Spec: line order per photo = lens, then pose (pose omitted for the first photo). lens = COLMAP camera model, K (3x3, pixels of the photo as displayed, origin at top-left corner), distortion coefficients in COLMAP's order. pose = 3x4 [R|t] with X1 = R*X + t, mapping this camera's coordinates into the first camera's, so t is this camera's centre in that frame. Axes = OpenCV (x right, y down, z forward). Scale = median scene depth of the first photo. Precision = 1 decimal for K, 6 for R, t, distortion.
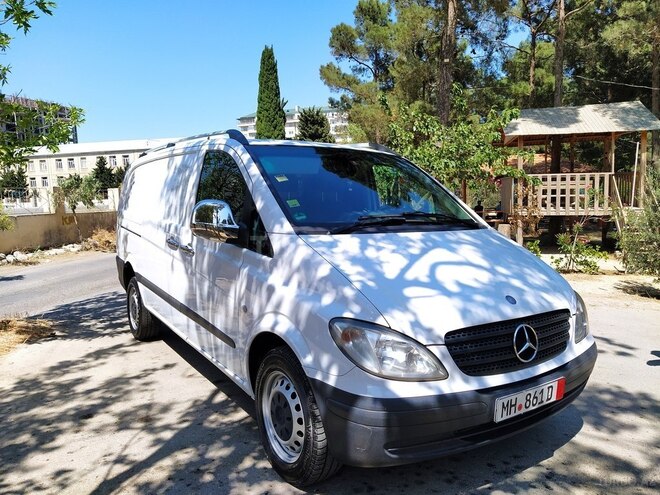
lens RADIAL K [[489.5, 0, 330.6], [0, 489.5, 256.5], [0, 0, 1]] dist [0.103011, -0.138844]
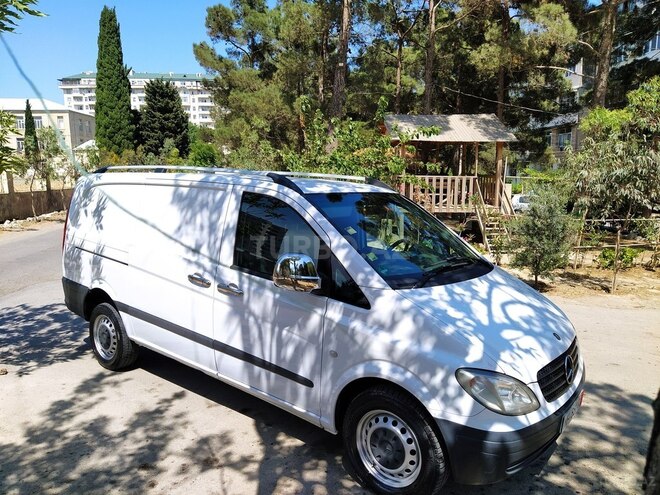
lens RADIAL K [[486.2, 0, 335.4], [0, 486.2, 260.9], [0, 0, 1]] dist [0.095453, -0.138166]
pose [[0.949889, -0.028297, 0.311304, -0.117445], [0.010961, 0.998297, 0.057298, -0.038216], [-0.312396, -0.051015, 0.948581, -0.006607]]
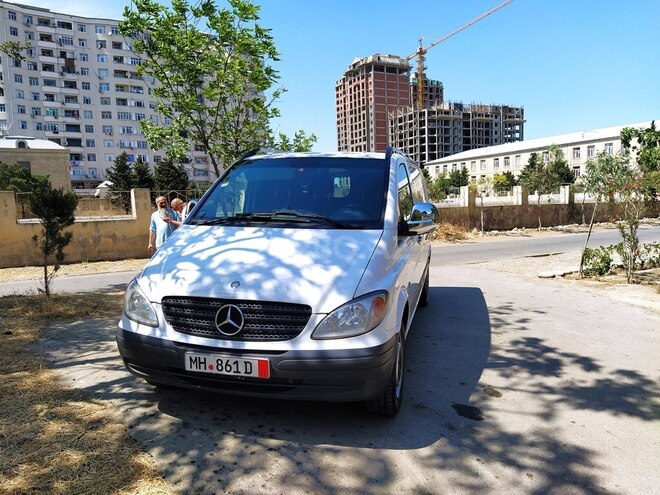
lens RADIAL K [[488.7, 0, 330.6], [0, 488.7, 255.7], [0, 0, 1]] dist [0.091183, -0.098187]
pose [[0.668592, 0.091422, -0.737988, 0.283483], [-0.085265, 0.995294, 0.046050, -0.011751], [0.738725, 0.032136, 0.673241, 0.071798]]
